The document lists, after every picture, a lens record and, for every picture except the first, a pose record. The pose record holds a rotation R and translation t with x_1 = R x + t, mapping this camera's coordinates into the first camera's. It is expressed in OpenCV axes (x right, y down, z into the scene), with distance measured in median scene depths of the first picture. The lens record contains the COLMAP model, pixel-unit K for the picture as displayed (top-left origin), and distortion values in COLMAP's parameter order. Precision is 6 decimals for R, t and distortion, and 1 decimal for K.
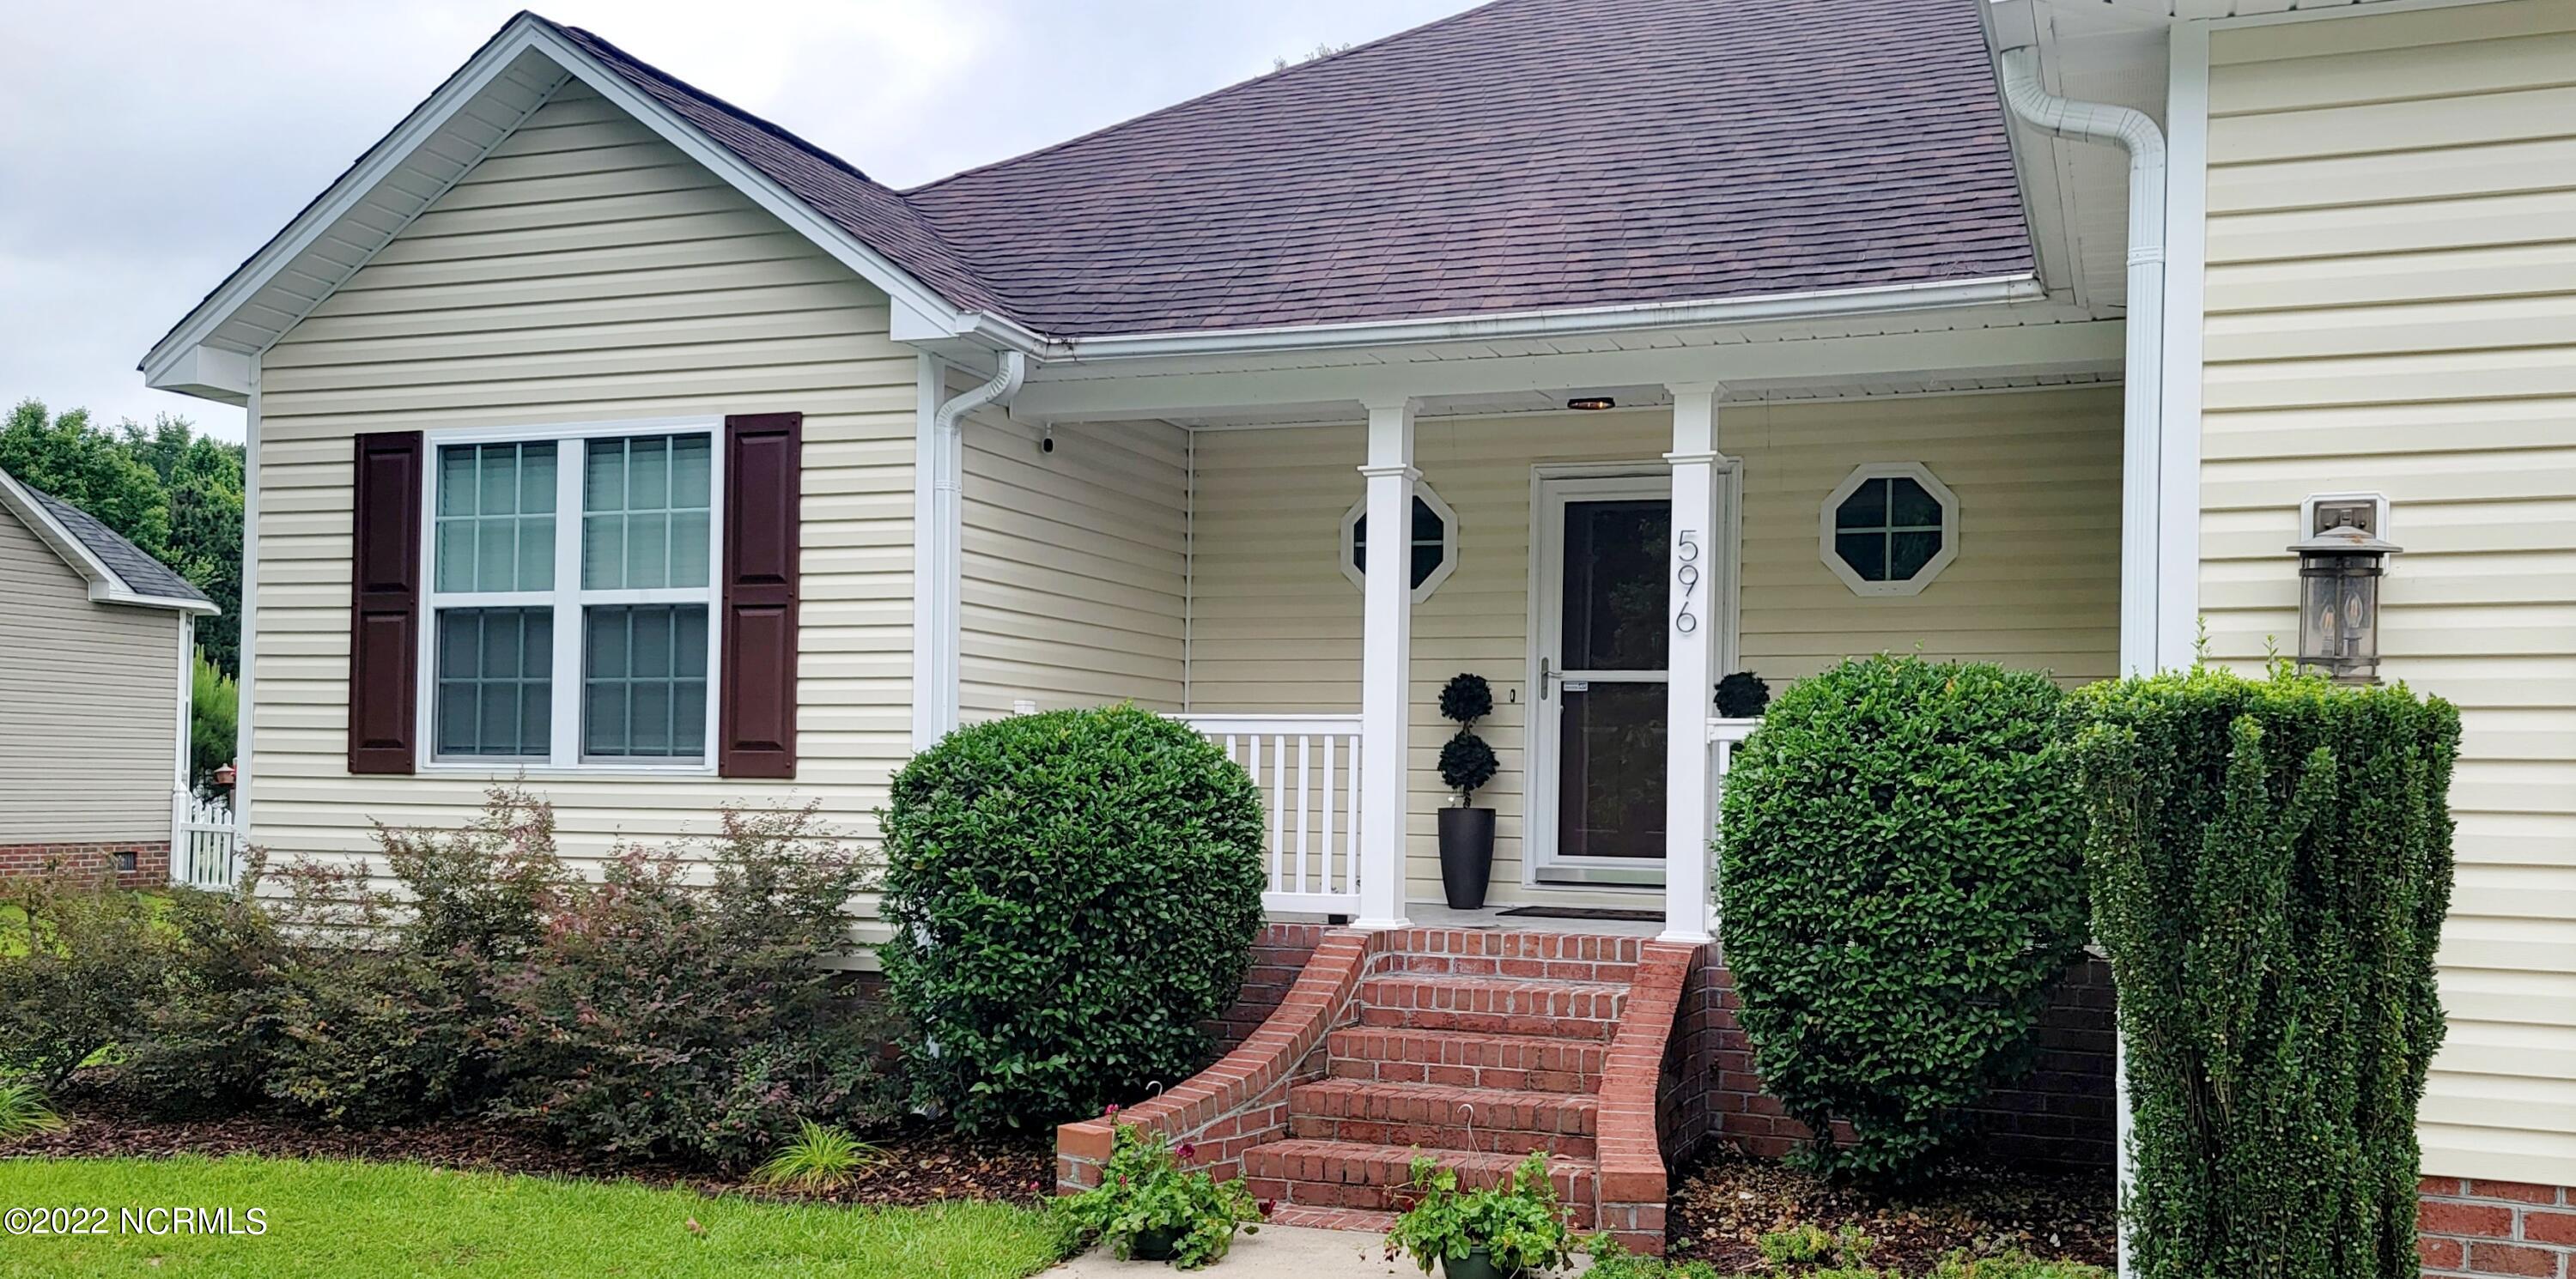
lens RADIAL K [[2238.2, 0, 1288.0], [0, 2238.2, 639.5], [0, 0, 1]] dist [0.001466, 0.000066]
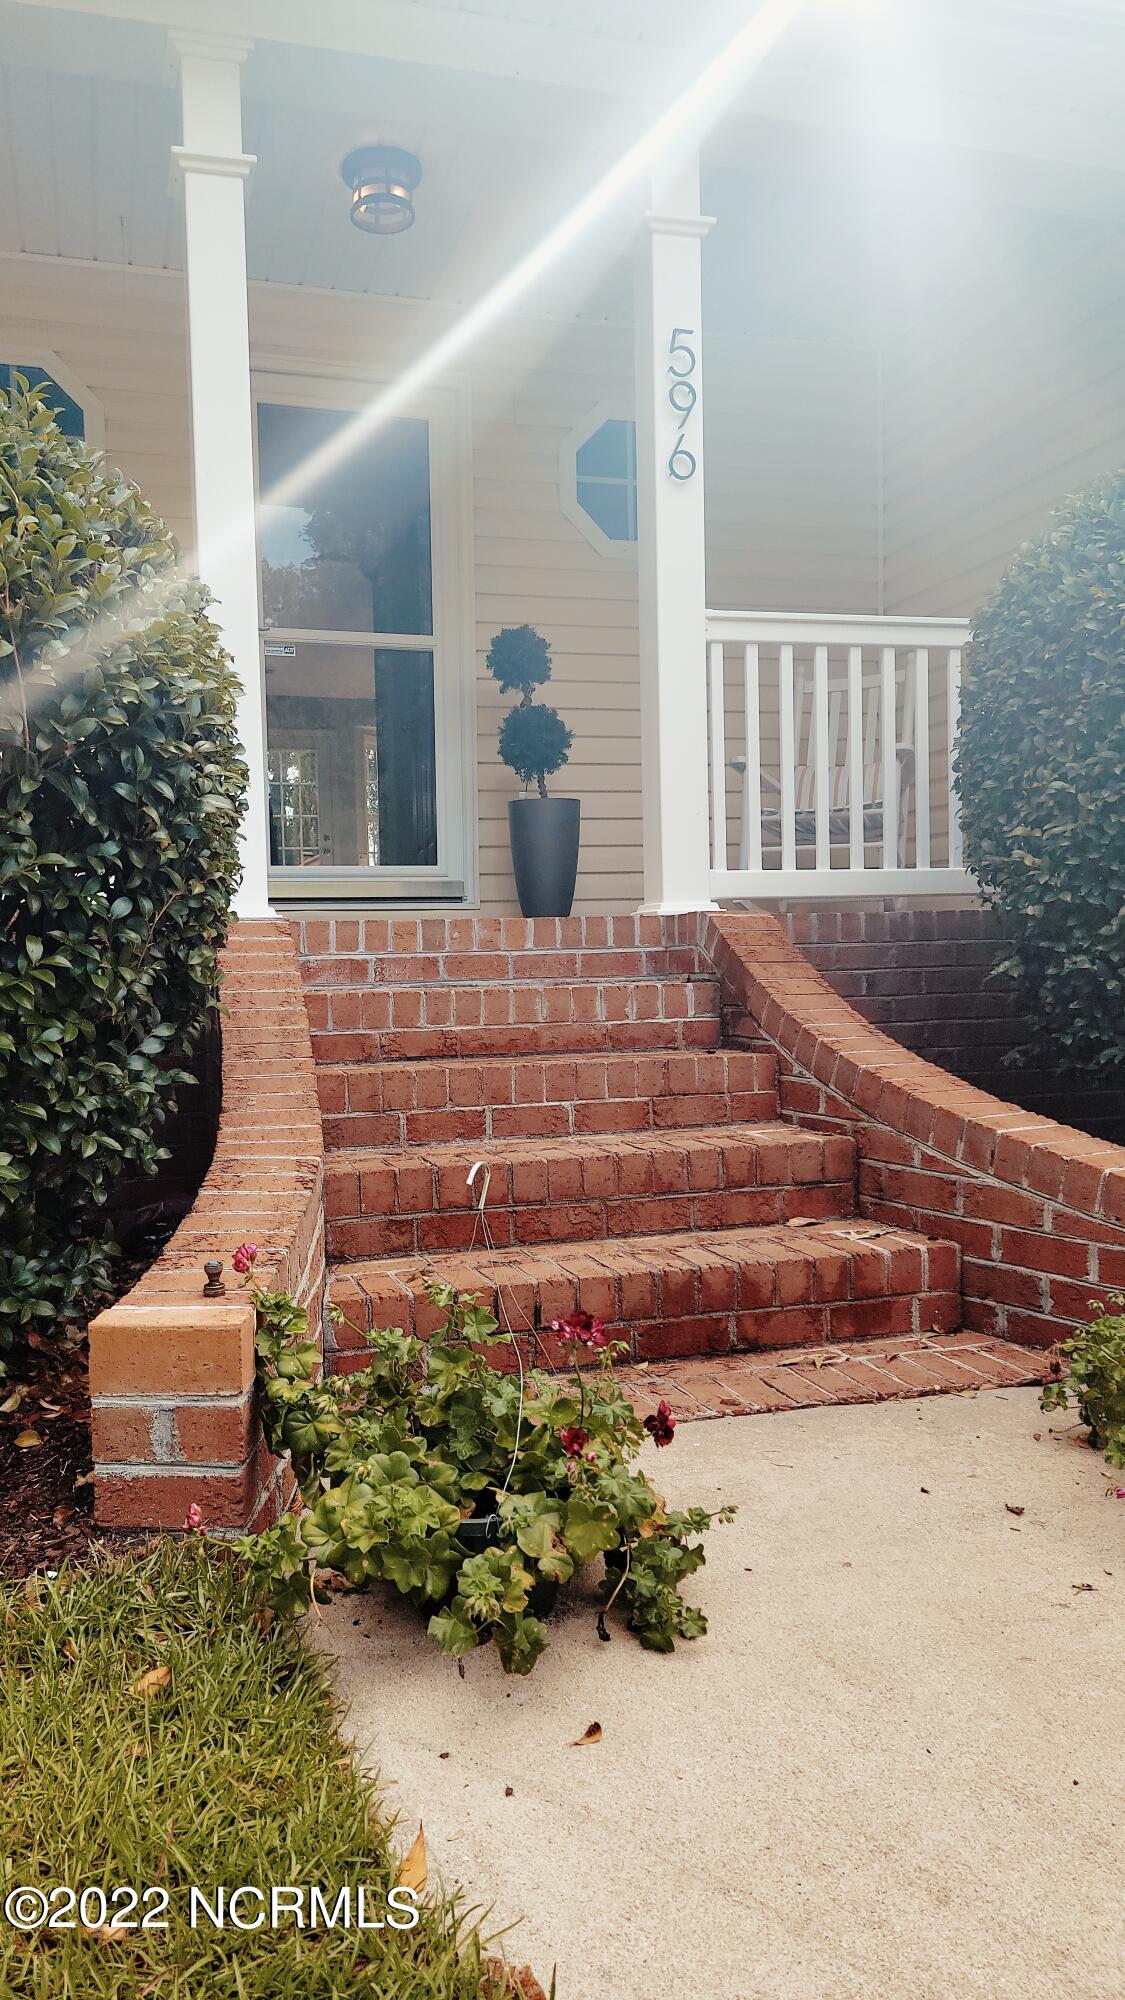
lens RADIAL K [[1546.0, 0, 562.5], [0, 1546.0, 1000.0], [0, 0, 1]] dist [0.102802, -0.000640]
pose [[0.792869, -0.054623, 0.606939, -0.168558], [-0.000040, 0.995970, 0.089686, 0.121204], [-0.609392, -0.071133, 0.789672, 0.647984]]
